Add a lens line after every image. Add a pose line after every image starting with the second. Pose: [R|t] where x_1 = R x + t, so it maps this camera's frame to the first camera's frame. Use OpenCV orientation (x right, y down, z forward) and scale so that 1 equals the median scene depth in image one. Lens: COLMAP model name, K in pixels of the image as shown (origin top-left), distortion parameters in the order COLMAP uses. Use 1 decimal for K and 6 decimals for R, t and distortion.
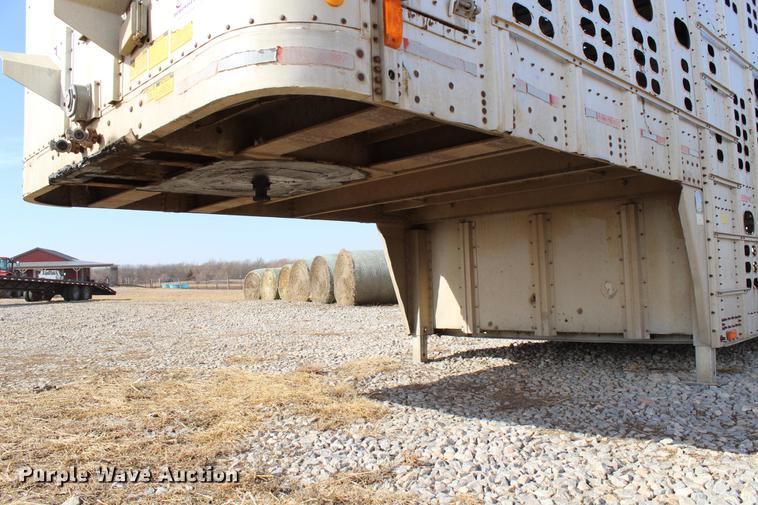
lens RADIAL K [[625.0, 0, 379.0], [0, 625.0, 252.5], [0, 0, 1]] dist [-0.174752, 0.149419]
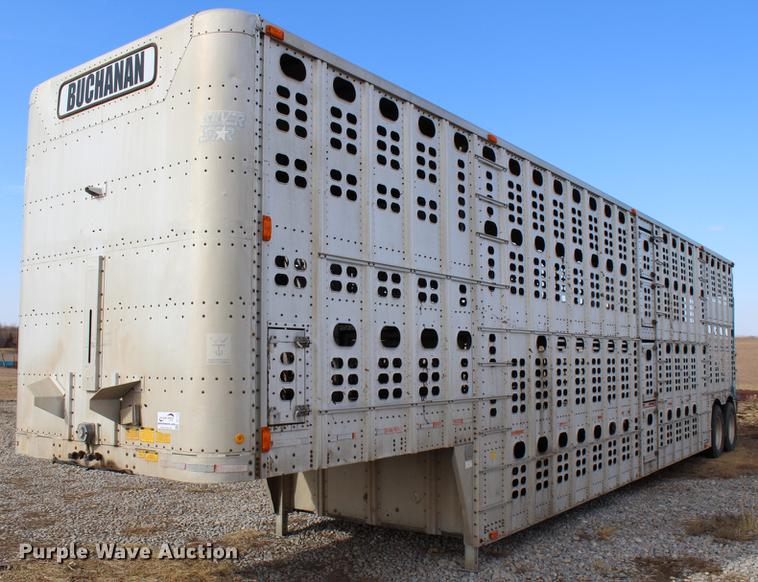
lens RADIAL K [[754.3, 0, 377.6], [0, 754.3, 303.0], [0, 0, 1]] dist [-0.131257, 0.007626]
pose [[0.984745, 0.048192, 0.167199, -0.022860], [-0.043484, 0.998551, -0.031706, -0.334387], [-0.168484, 0.023952, 0.985413, -0.709112]]
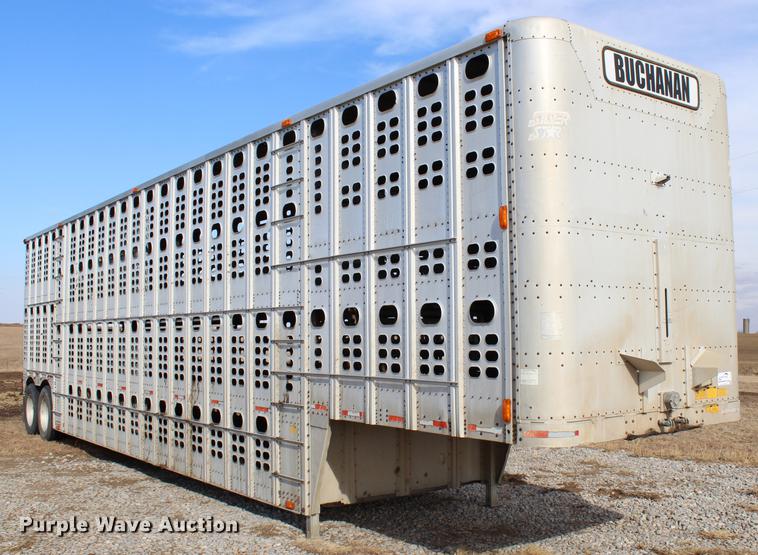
lens RADIAL K [[821.9, 0, 379.0], [0, 821.9, 277.5], [0, 0, 1]] dist [-0.142962, 0.030253]
pose [[0.140757, 0.107555, 0.984185, -1.804909], [-0.048737, 0.993629, -0.101617, -0.187060], [-0.988844, -0.033663, 0.145103, 0.886225]]
